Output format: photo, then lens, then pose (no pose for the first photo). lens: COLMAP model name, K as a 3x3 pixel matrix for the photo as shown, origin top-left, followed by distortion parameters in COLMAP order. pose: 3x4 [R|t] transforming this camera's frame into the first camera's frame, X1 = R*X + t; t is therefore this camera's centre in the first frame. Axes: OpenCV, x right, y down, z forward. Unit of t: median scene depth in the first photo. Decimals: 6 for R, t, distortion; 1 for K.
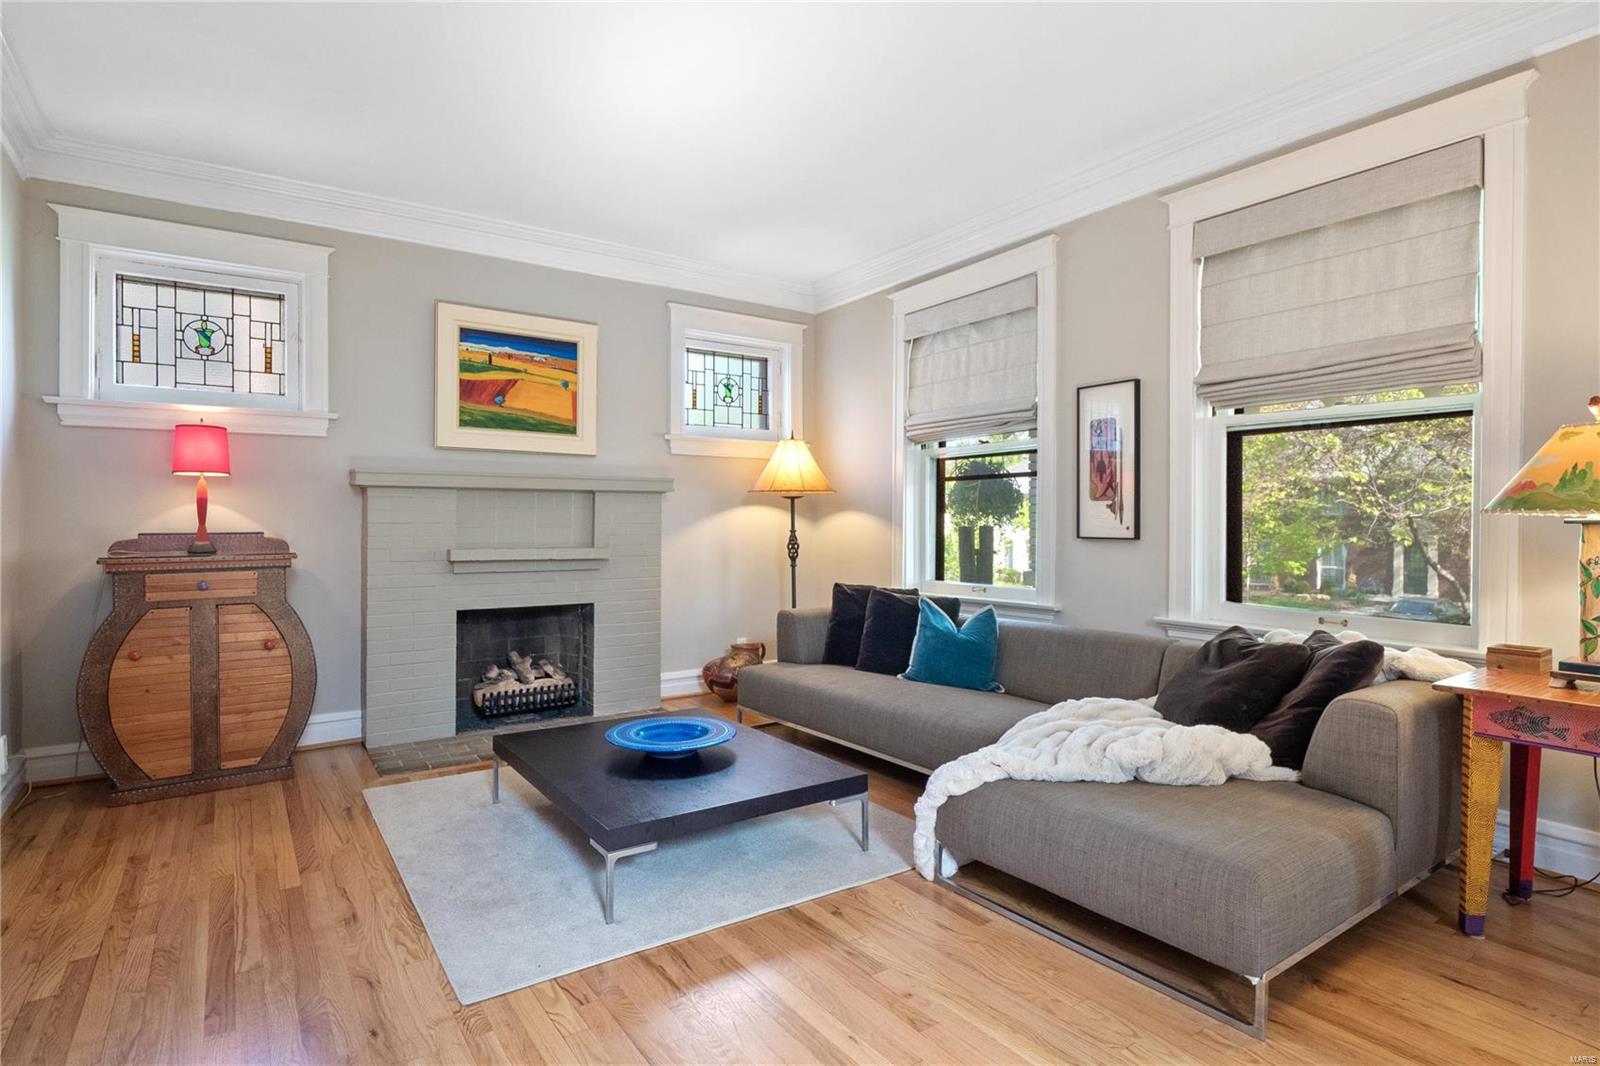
lens RADIAL K [[819.0, 0, 801.9], [0, 819.0, 521.8], [0, 0, 1]] dist [-0.001974, 0.000301]
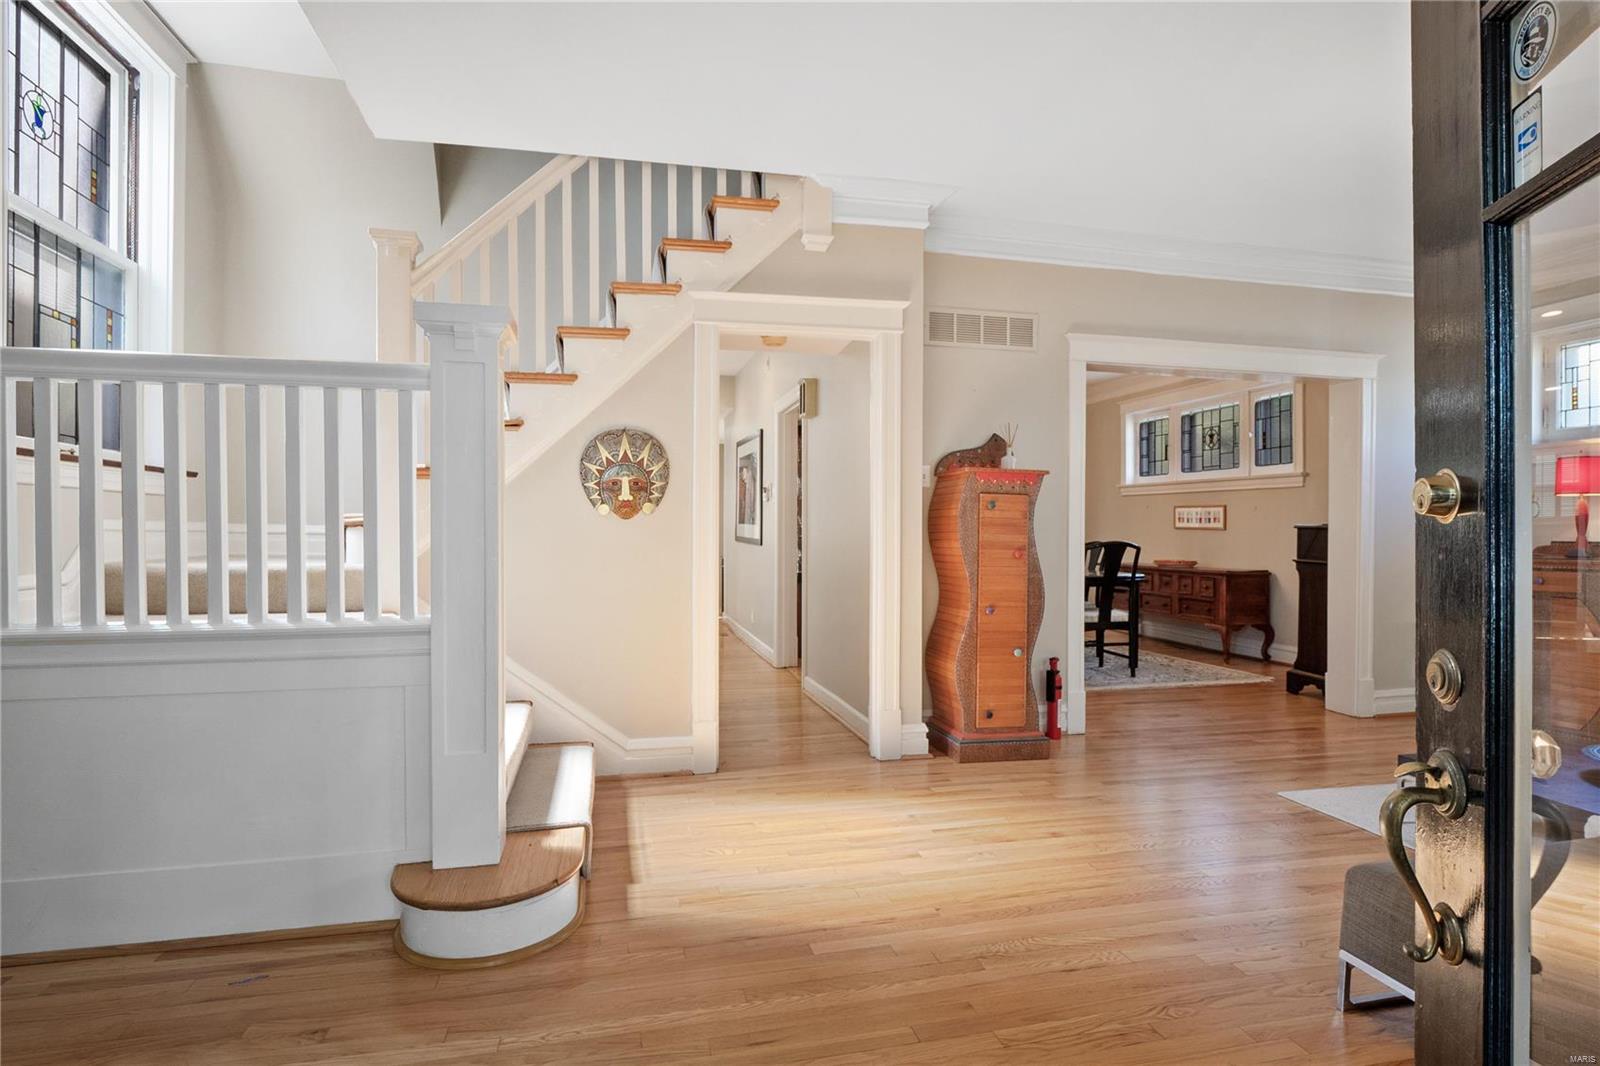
lens RADIAL K [[826.6, 0, 797.9], [0, 826.6, 532.1], [0, 0, 1]] dist [-0.001279, -0.000565]
pose [[-0.369984, 0.003725, -0.929031, 0.721997], [-0.003370, 0.999980, 0.005352, -0.003388], [0.929032, 0.005111, -0.369964, 0.285391]]
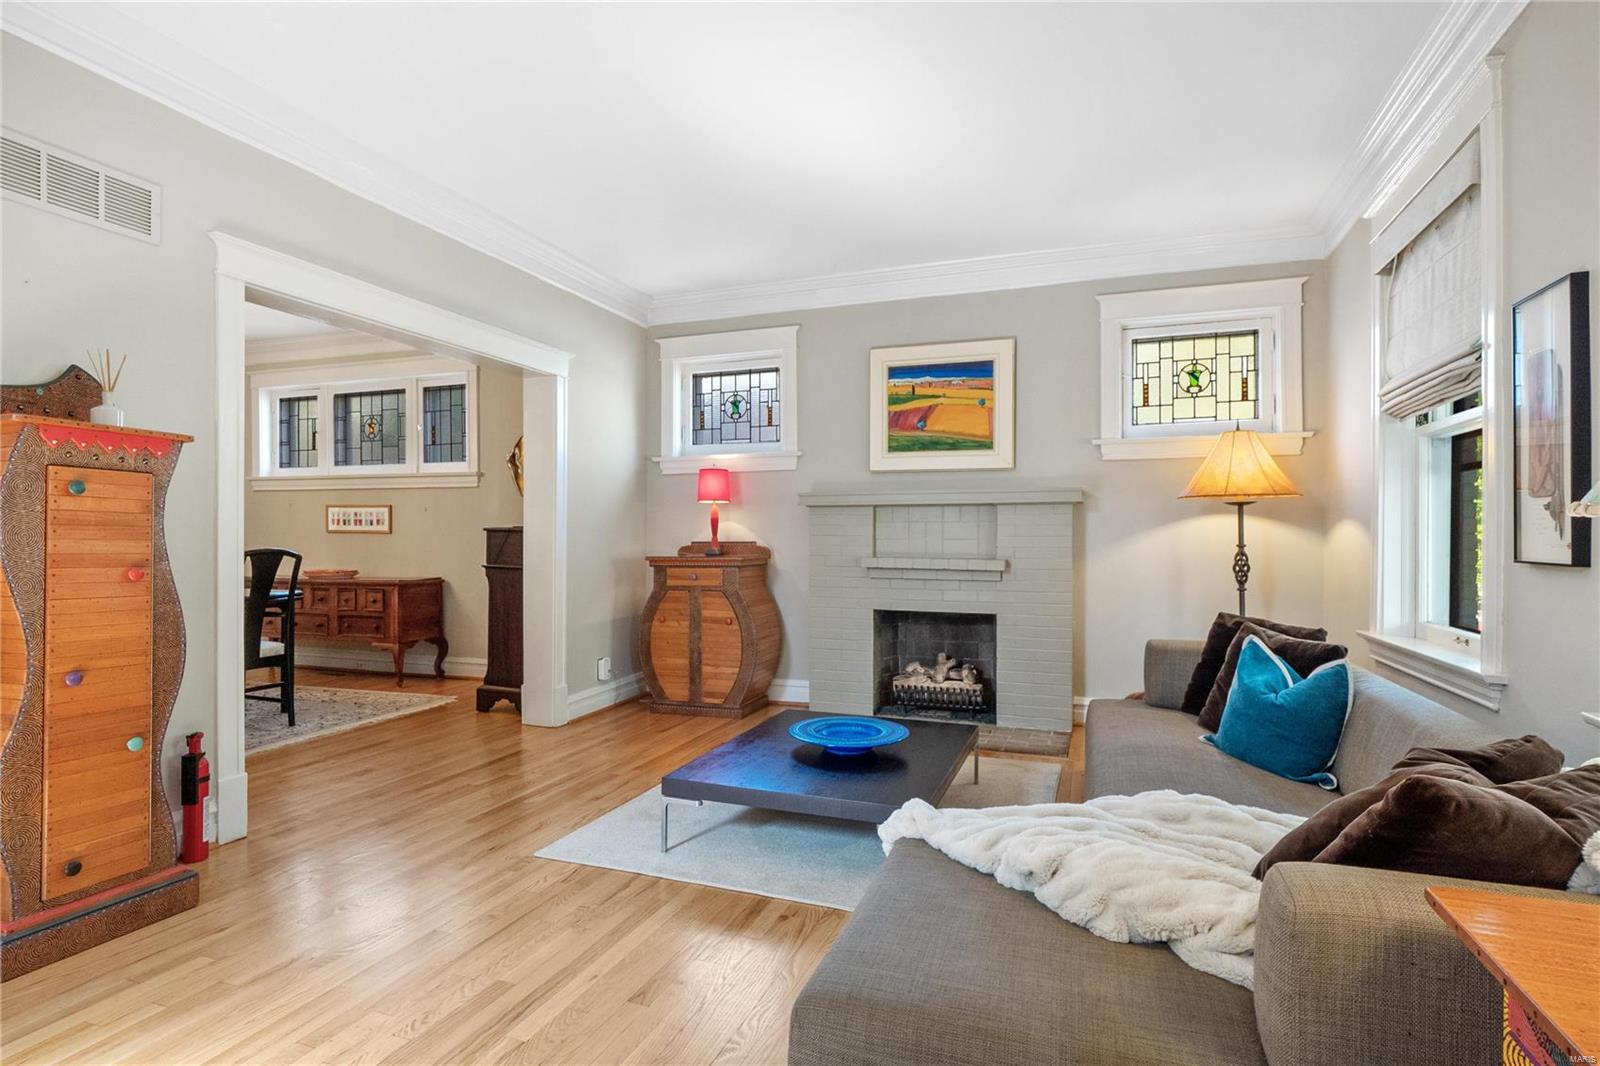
lens RADIAL K [[826.6, 0, 797.9], [0, 826.6, 532.1], [0, 0, 1]] dist [-0.001279, -0.000565]
pose [[0.574928, -0.001808, -0.818202, 0.466137], [0.000681, 0.999998, -0.001731, -0.000843], [0.818204, 0.000438, 0.574928, 0.218420]]
